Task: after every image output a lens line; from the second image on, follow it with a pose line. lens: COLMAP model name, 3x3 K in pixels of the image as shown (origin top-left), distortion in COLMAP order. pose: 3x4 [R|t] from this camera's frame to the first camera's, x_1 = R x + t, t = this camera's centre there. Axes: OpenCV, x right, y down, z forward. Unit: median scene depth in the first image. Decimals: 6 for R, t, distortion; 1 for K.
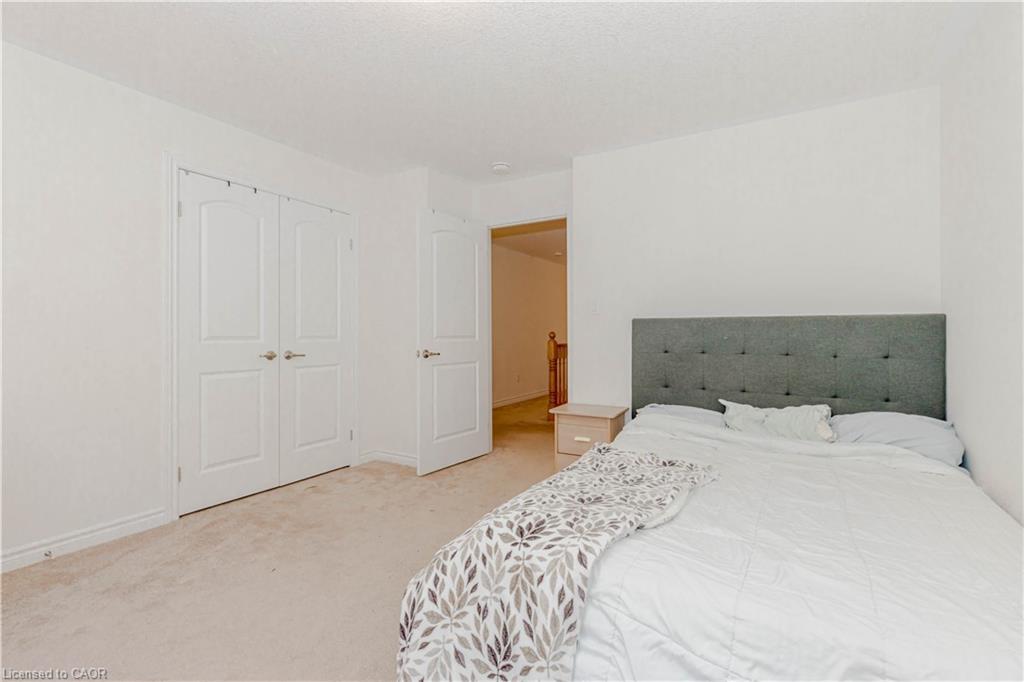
lens RADIAL K [[482.8, 0, 517.3], [0, 482.8, 336.9], [0, 0, 1]] dist [-0.001913, 0.000215]
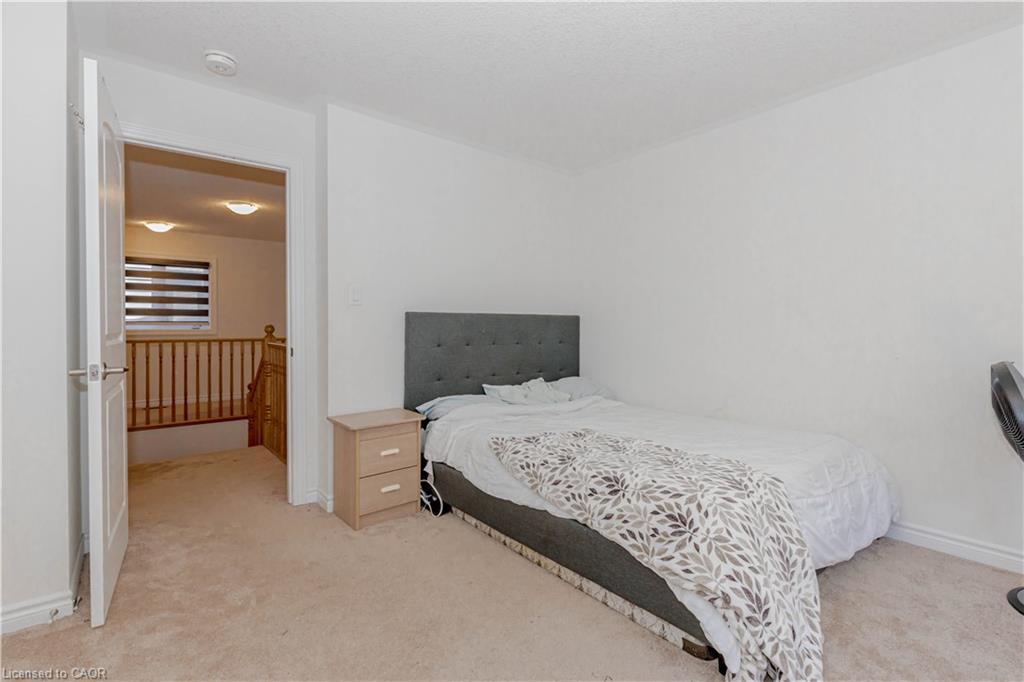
lens RADIAL K [[482.8, 0, 521.2], [0, 482.8, 331.6], [0, 0, 1]] dist [-0.001913, 0.000215]
pose [[0.299533, -0.012689, 0.954001, -0.742412], [0.007665, 0.999911, 0.010893, -0.010216], [-0.954055, 0.004050, 0.299604, 0.637092]]
